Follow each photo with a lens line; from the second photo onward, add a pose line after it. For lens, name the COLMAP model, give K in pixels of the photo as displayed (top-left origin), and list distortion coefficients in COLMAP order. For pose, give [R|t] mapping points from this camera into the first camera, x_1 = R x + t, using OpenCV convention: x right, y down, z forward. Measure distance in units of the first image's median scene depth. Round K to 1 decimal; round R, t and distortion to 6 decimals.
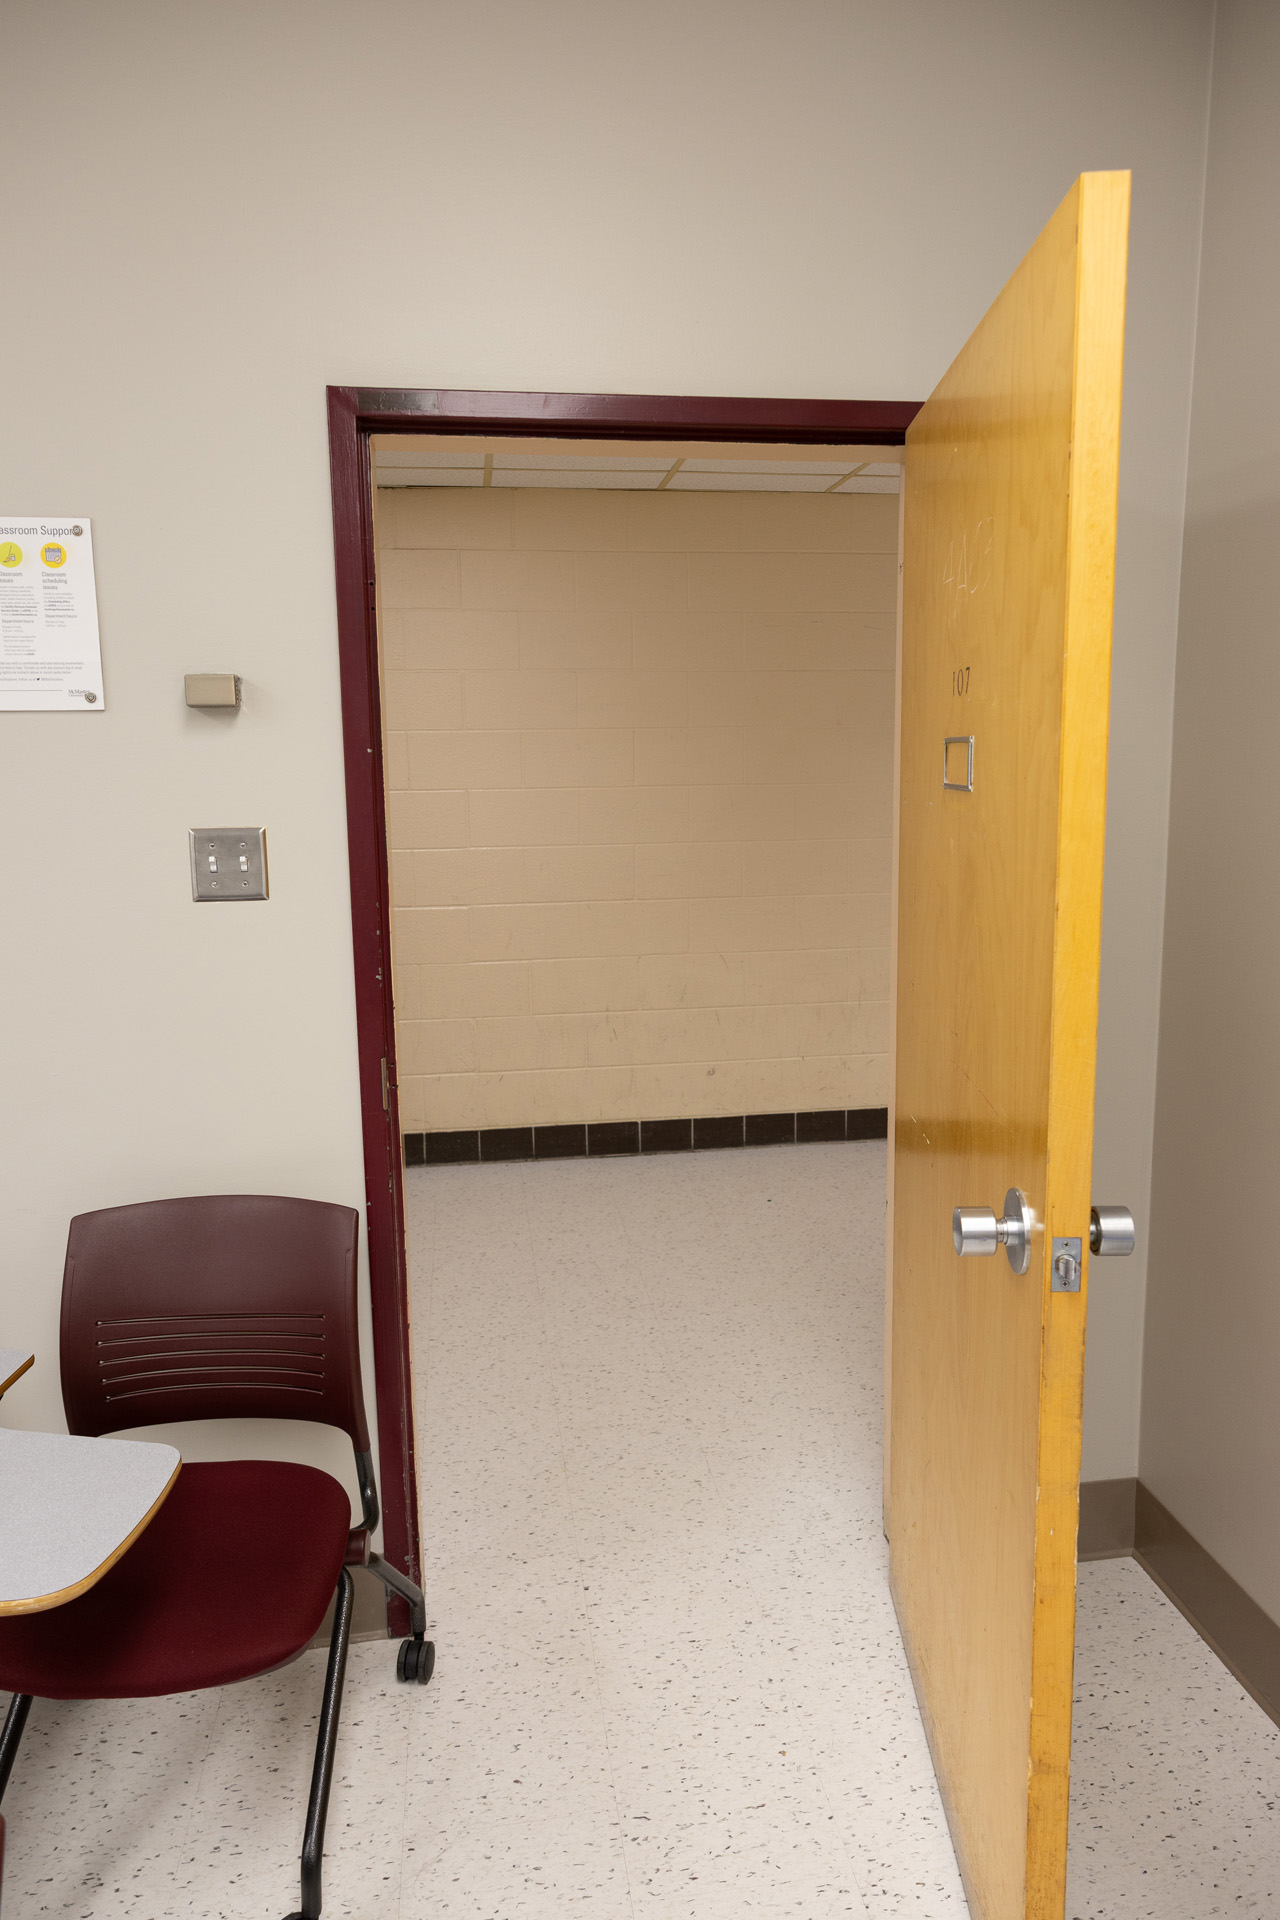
lens RADIAL K [[1366.9, 0, 640.0], [0, 1366.9, 960.0], [0, 0, 1]] dist [-0.000913, -0.000354]
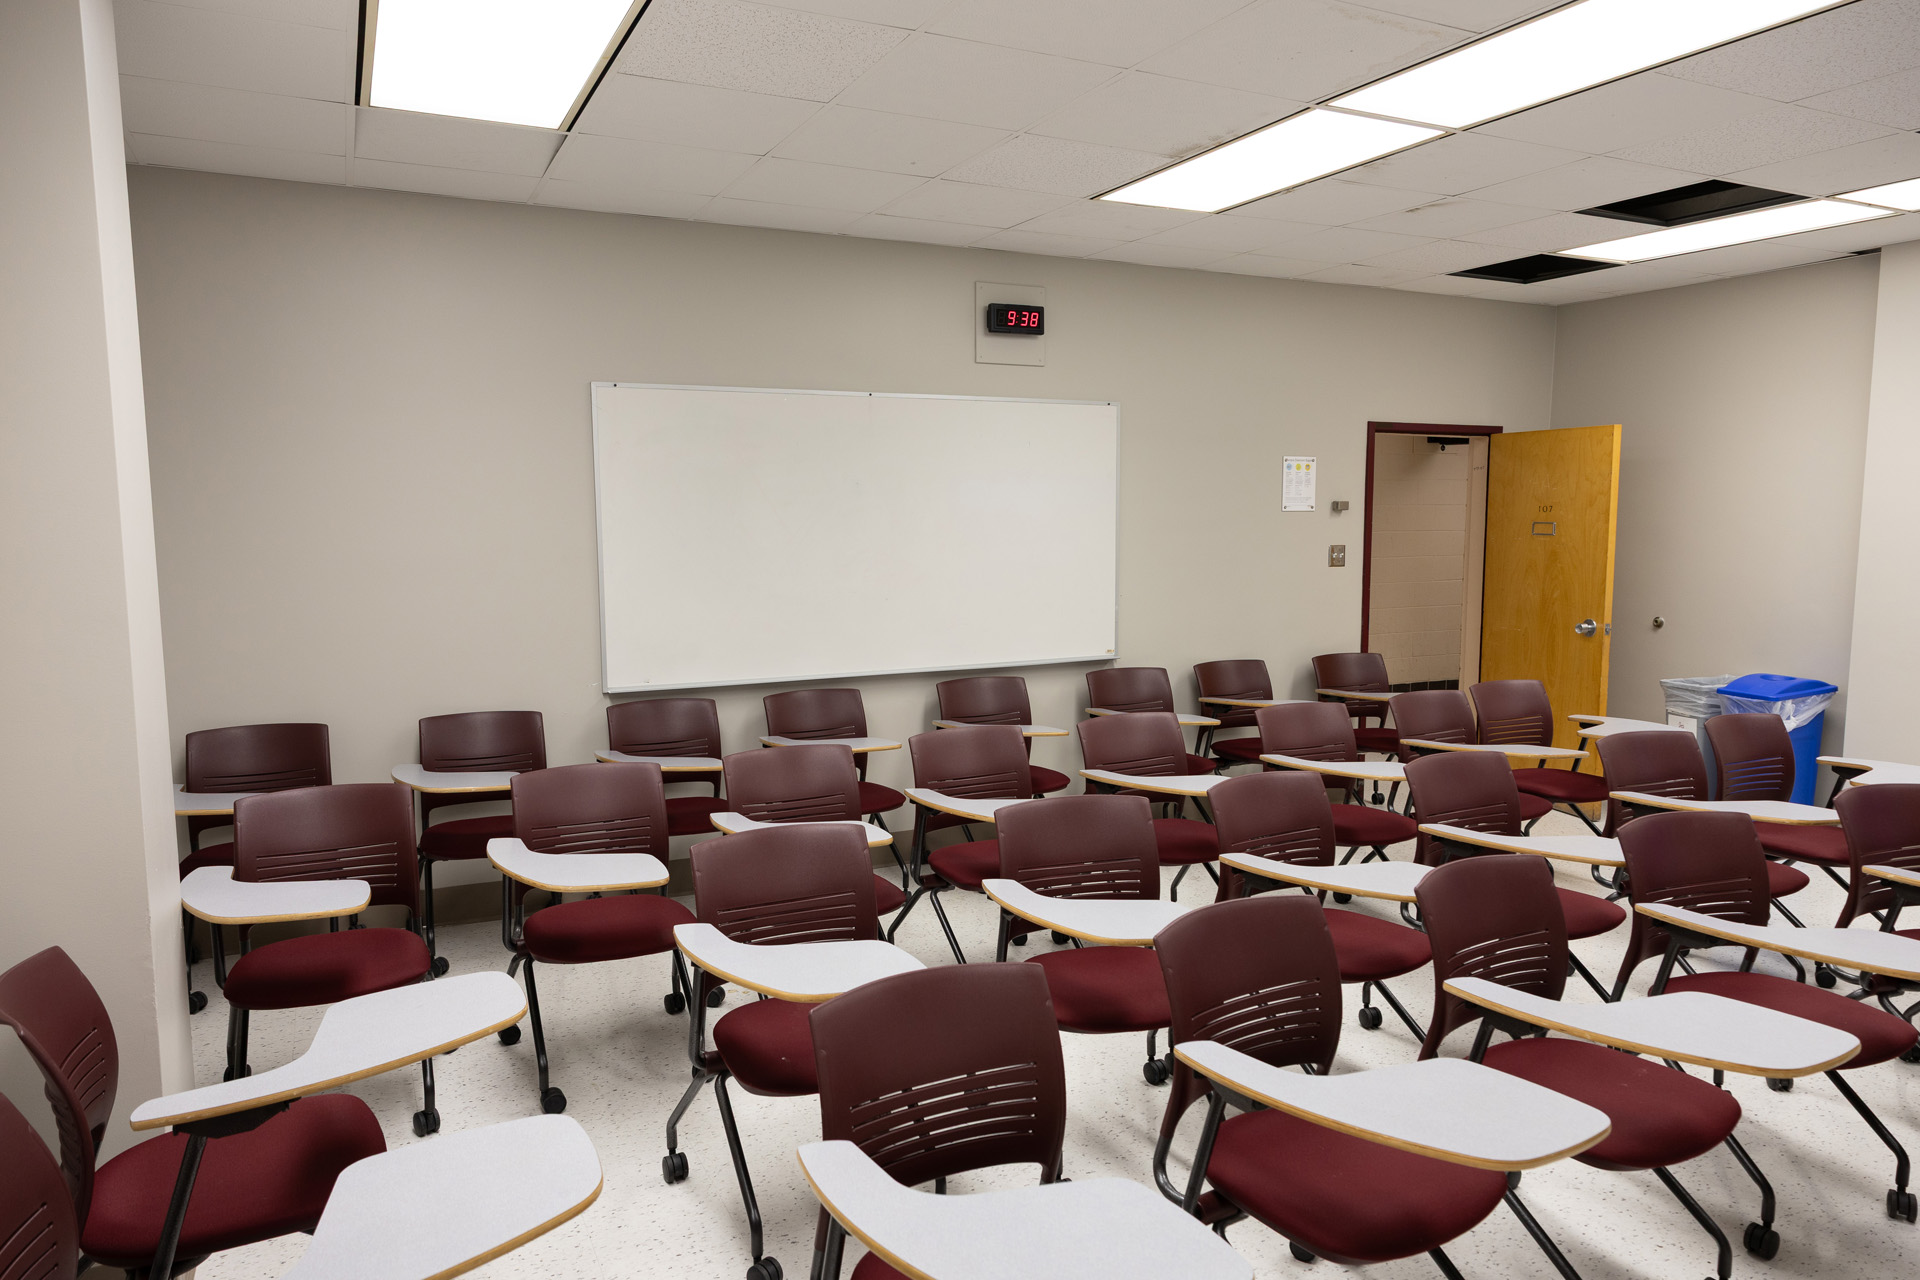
lens RADIAL K [[1272.5, 0, 934.4], [0, 1272.5, 637.7], [0, 0, 1]] dist [-0.002768, -0.002421]
pose [[0.948973, -0.019309, 0.314765, -2.273451], [0.038884, 0.997672, -0.056029, 0.274778], [-0.312950, 0.065409, 0.947515, -1.691766]]
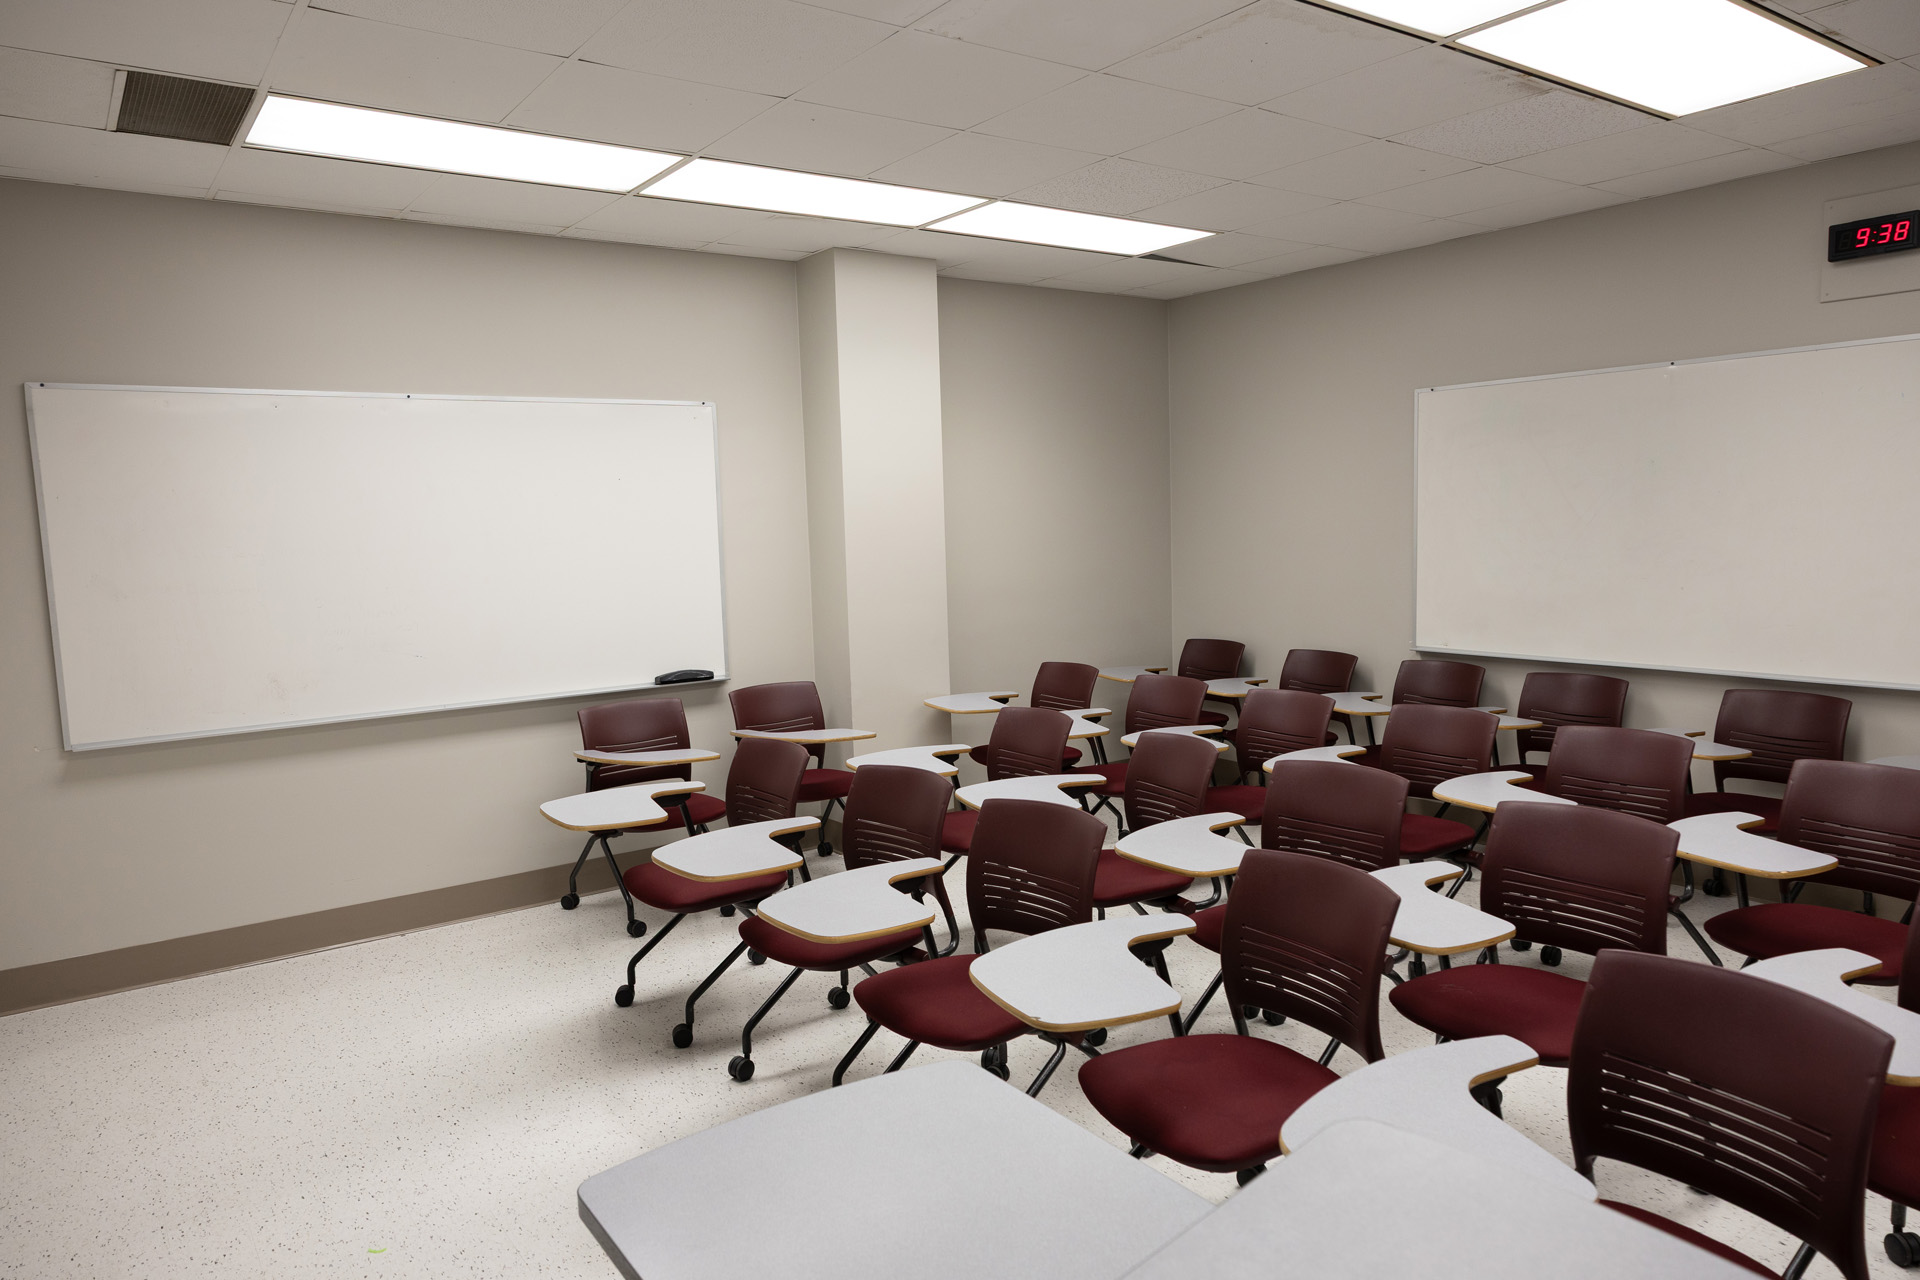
lens RADIAL K [[1287.0, 0, 960.0], [0, 1287.0, 640.0], [0, 0, 1]] dist [0.001489, 0.001946]
pose [[0.464956, 0.091323, -0.880611, -0.011456], [-0.115311, 0.992440, 0.042037, 0.194373], [0.877792, 0.081999, 0.471972, -1.484982]]
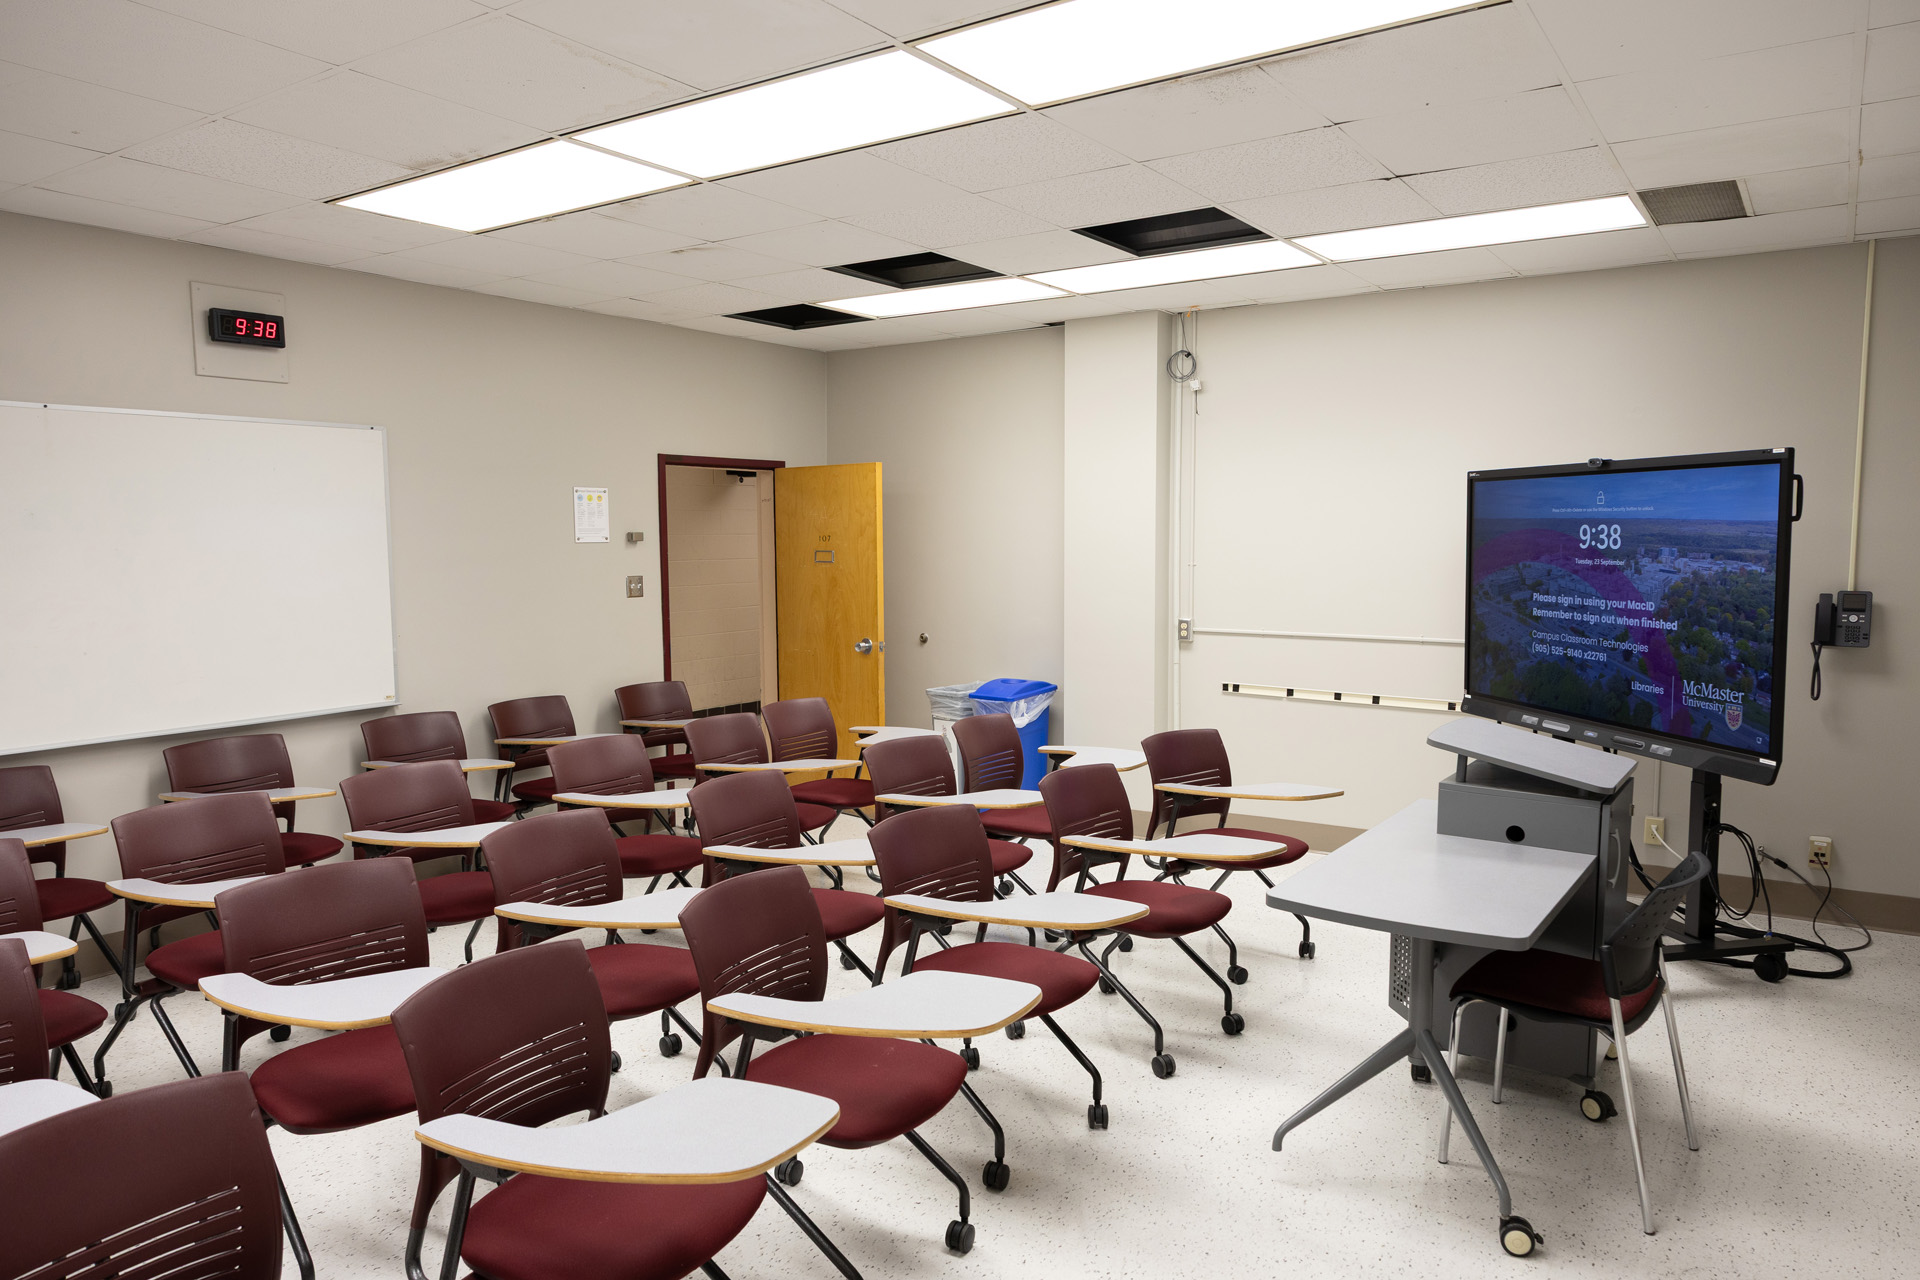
lens RADIAL K [[1287.0, 0, 960.0], [0, 1287.0, 640.0], [0, 0, 1]] dist [0.001489, 0.001946]
pose [[0.669672, -0.052476, 0.740800, -2.166260], [0.115739, 0.992687, -0.034307, 0.270030], [-0.733583, 0.108714, 0.670849, -1.757938]]
